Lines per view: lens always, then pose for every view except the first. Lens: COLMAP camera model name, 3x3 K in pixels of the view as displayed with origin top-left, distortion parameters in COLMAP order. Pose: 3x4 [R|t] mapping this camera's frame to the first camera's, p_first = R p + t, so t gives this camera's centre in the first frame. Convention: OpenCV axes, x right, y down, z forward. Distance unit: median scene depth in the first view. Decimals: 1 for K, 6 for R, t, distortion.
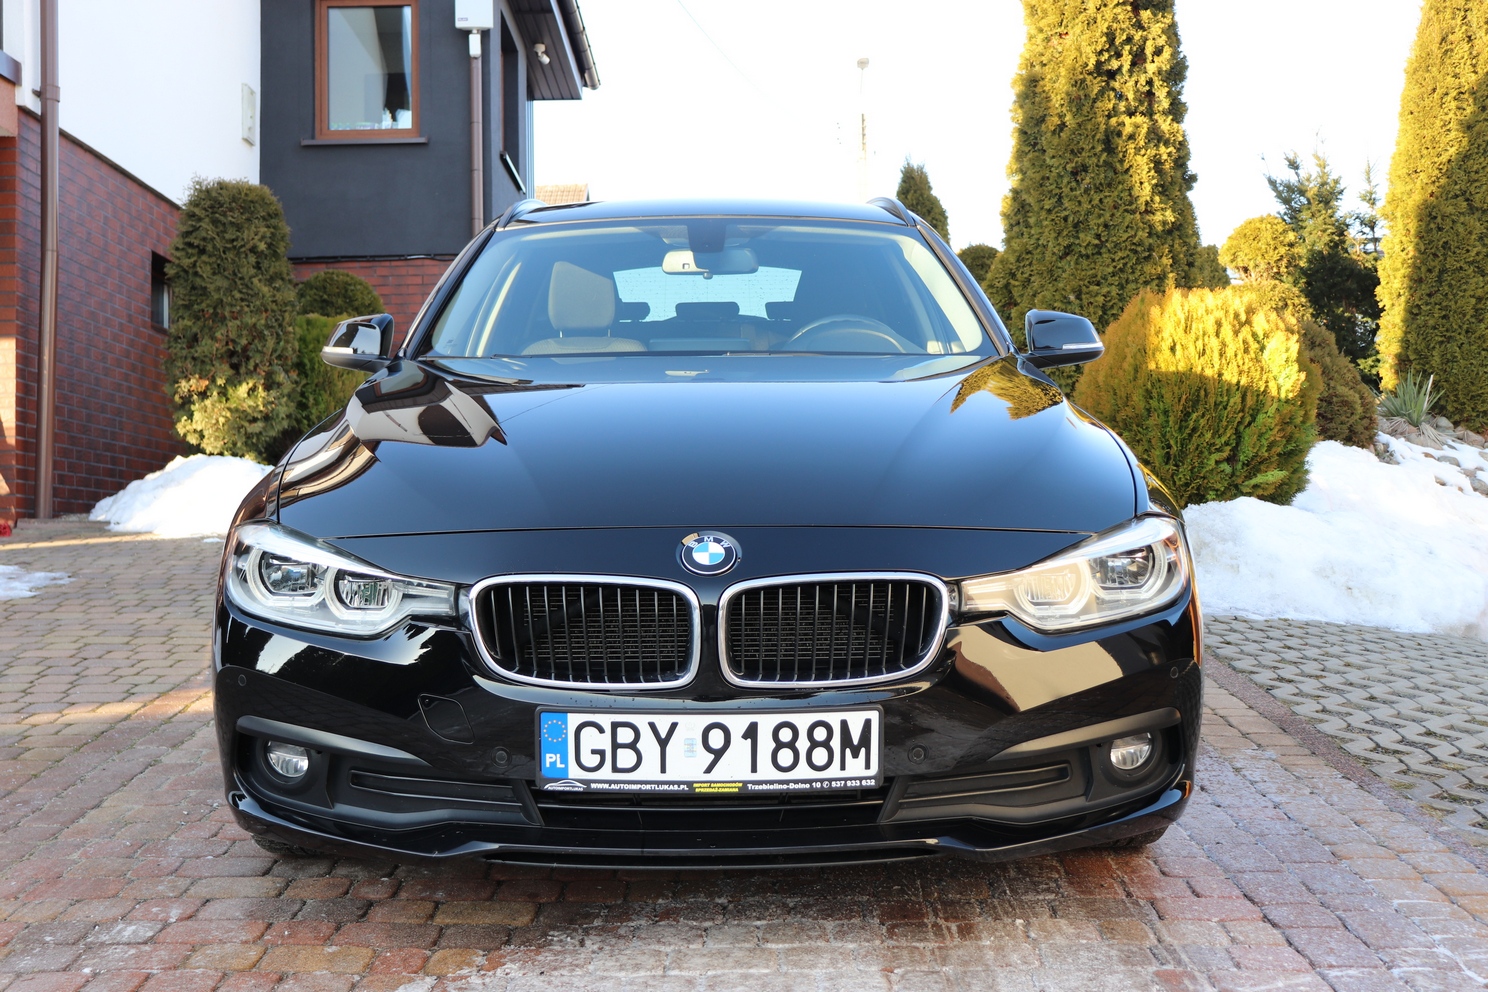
lens RADIAL K [[1609.1, 0, 695.4], [0, 1609.1, 531.1], [0, 0, 1]] dist [-0.046127, 0.000000]
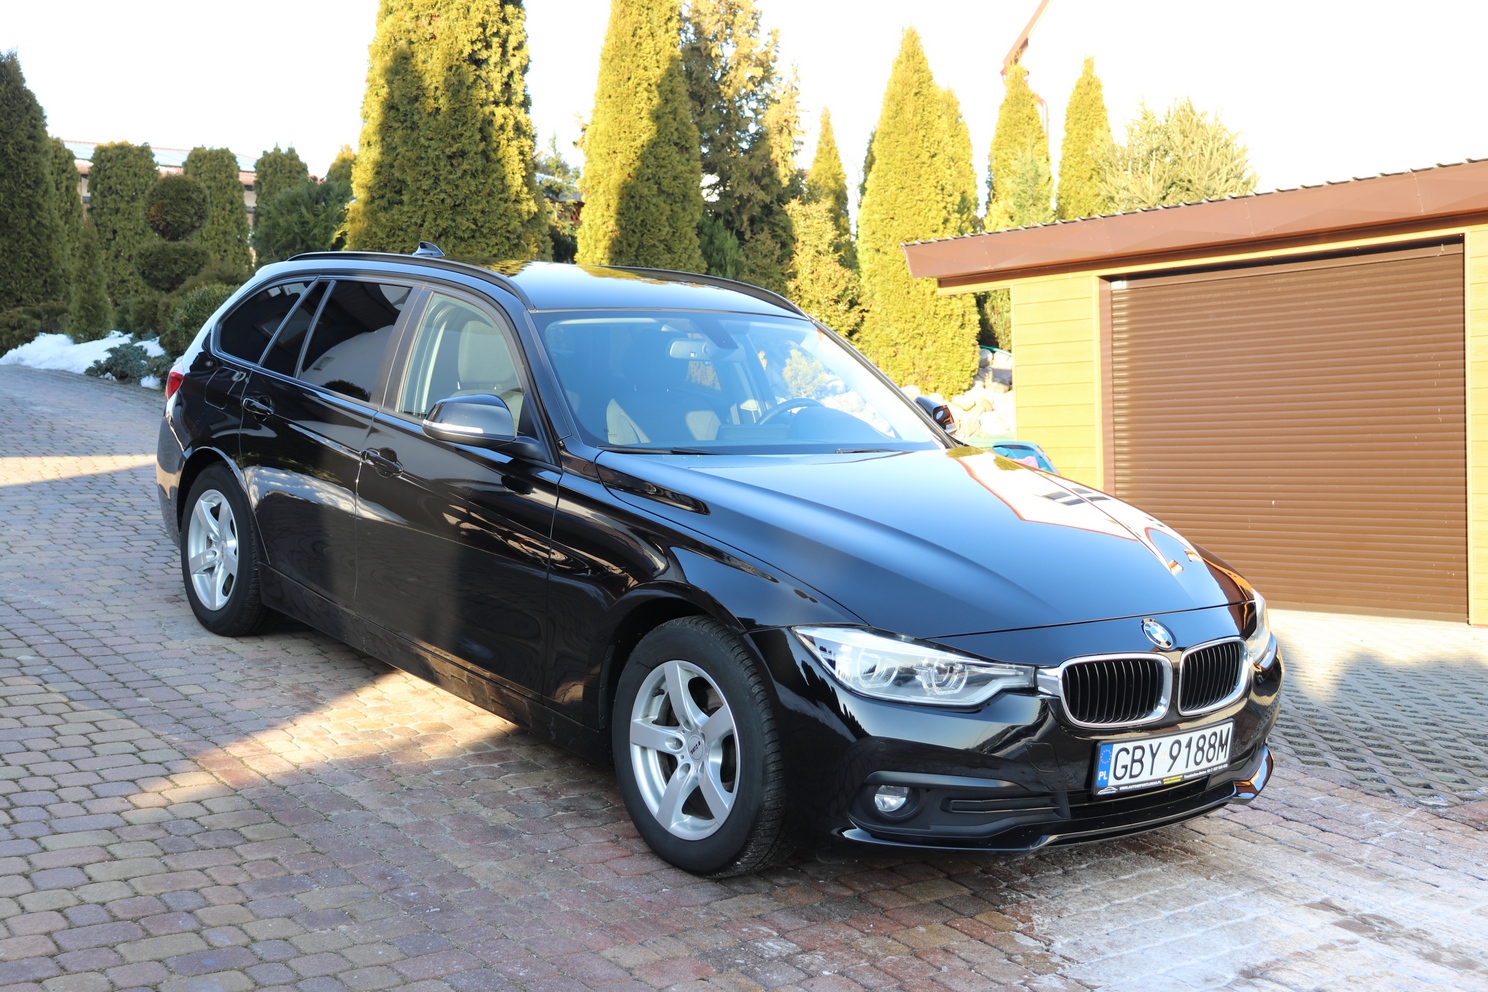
lens RADIAL K [[1775.5, 0, 759.7], [0, 1775.5, 511.5], [0, 0, 1]] dist [0.007338, 0.000000]
pose [[0.774107, -0.027149, 0.632472, -0.343160], [-0.000190, 0.999070, 0.043118, -0.044285], [-0.633054, -0.033498, 0.773382, -0.022092]]
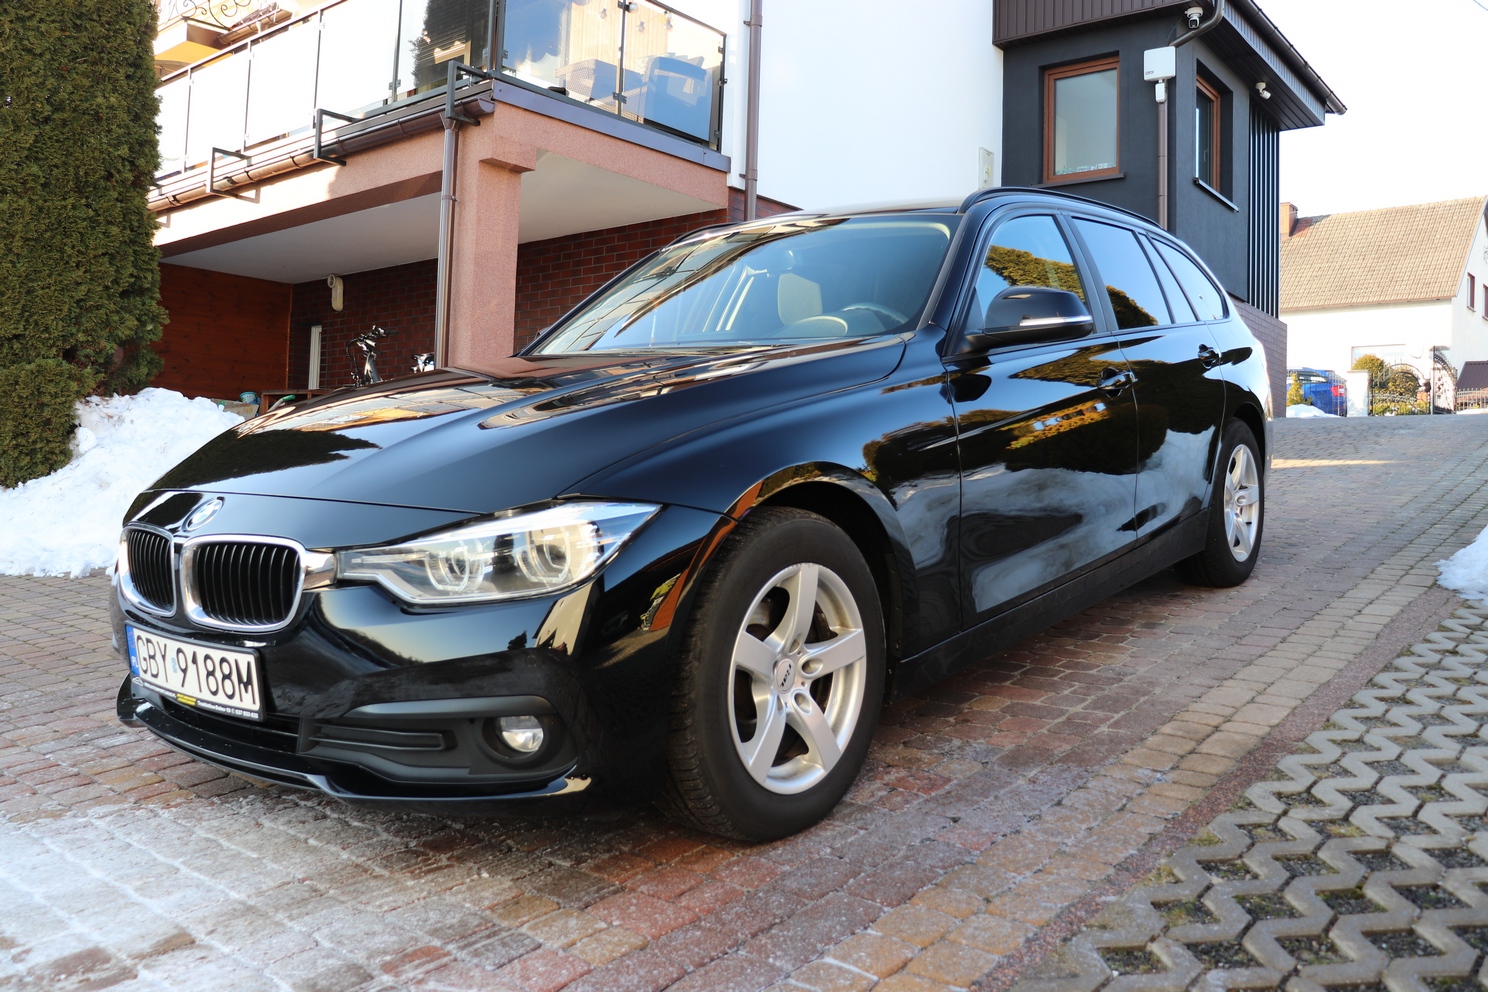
lens RADIAL K [[1220.4, 0, 735.0], [0, 1220.4, 489.2], [0, 0, 1]] dist [-0.166233, 0.145586]
pose [[0.776348, 0.030626, -0.629561, 0.224627], [-0.030090, 0.999481, 0.011515, -0.006810], [0.629586, 0.010004, 0.776866, 0.134958]]
